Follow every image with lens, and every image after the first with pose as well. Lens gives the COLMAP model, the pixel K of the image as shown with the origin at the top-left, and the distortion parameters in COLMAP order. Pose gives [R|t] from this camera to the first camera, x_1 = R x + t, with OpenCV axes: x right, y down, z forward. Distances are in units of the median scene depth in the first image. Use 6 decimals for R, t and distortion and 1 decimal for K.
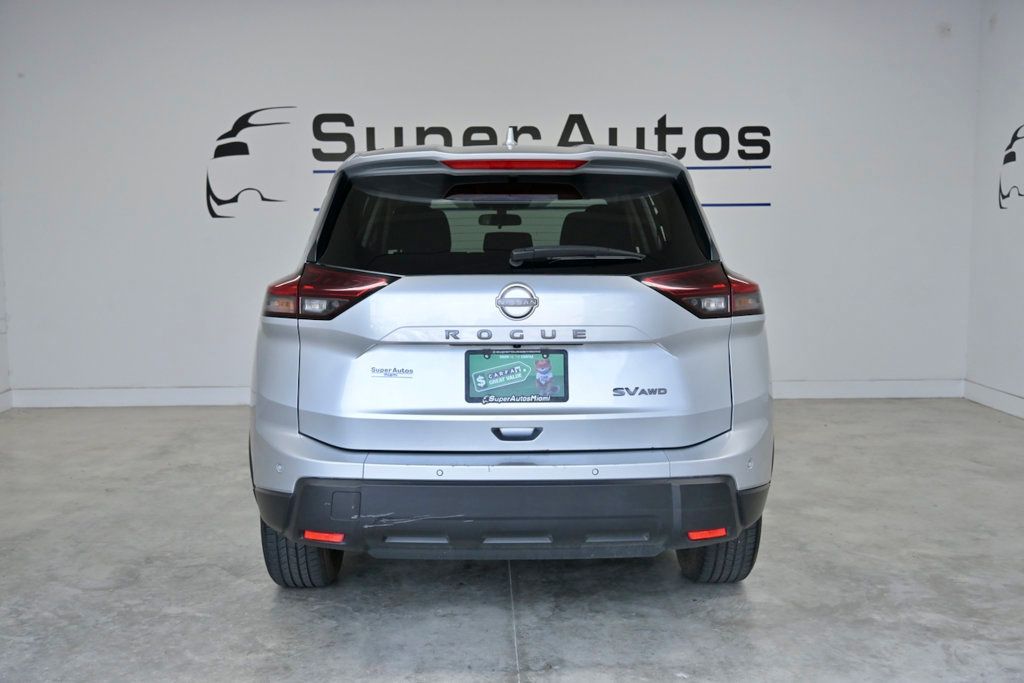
lens RADIAL K [[1158.8, 0, 507.6], [0, 1158.8, 345.5], [0, 0, 1]] dist [0.049968, 0.000000]
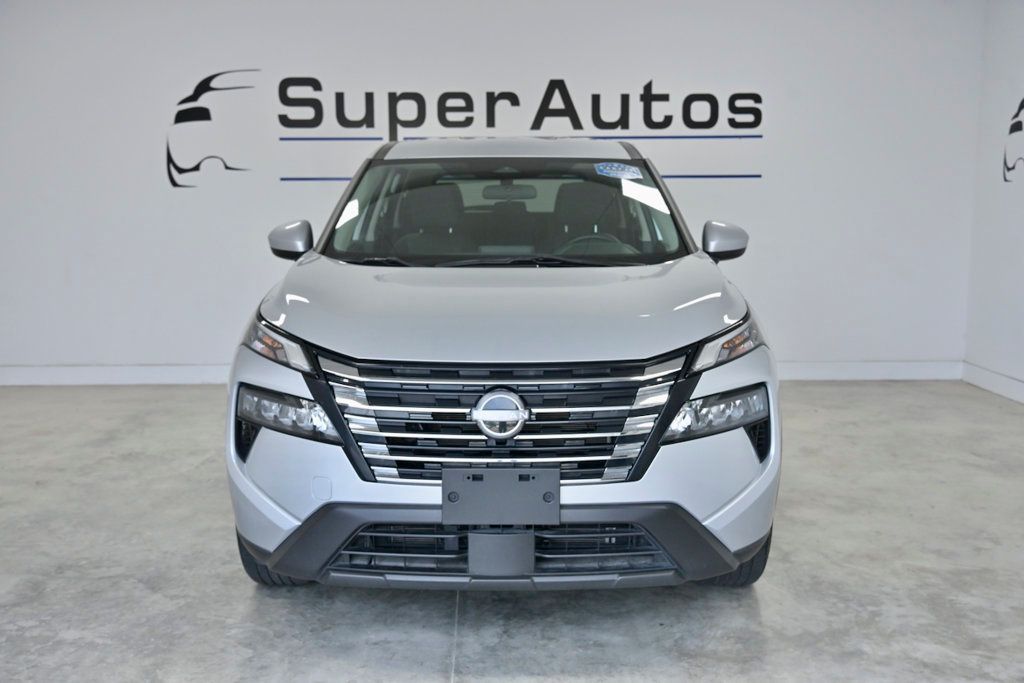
lens RADIAL K [[1102.2, 0, 516.5], [0, 1102.2, 343.5], [0, 0, 1]] dist [0.052939, 0.000000]
pose [[0.999983, 0.005186, -0.002767, 0.031872], [-0.005097, 0.999503, 0.031125, -0.013055], [0.002927, -0.031110, 0.999512, 0.100885]]
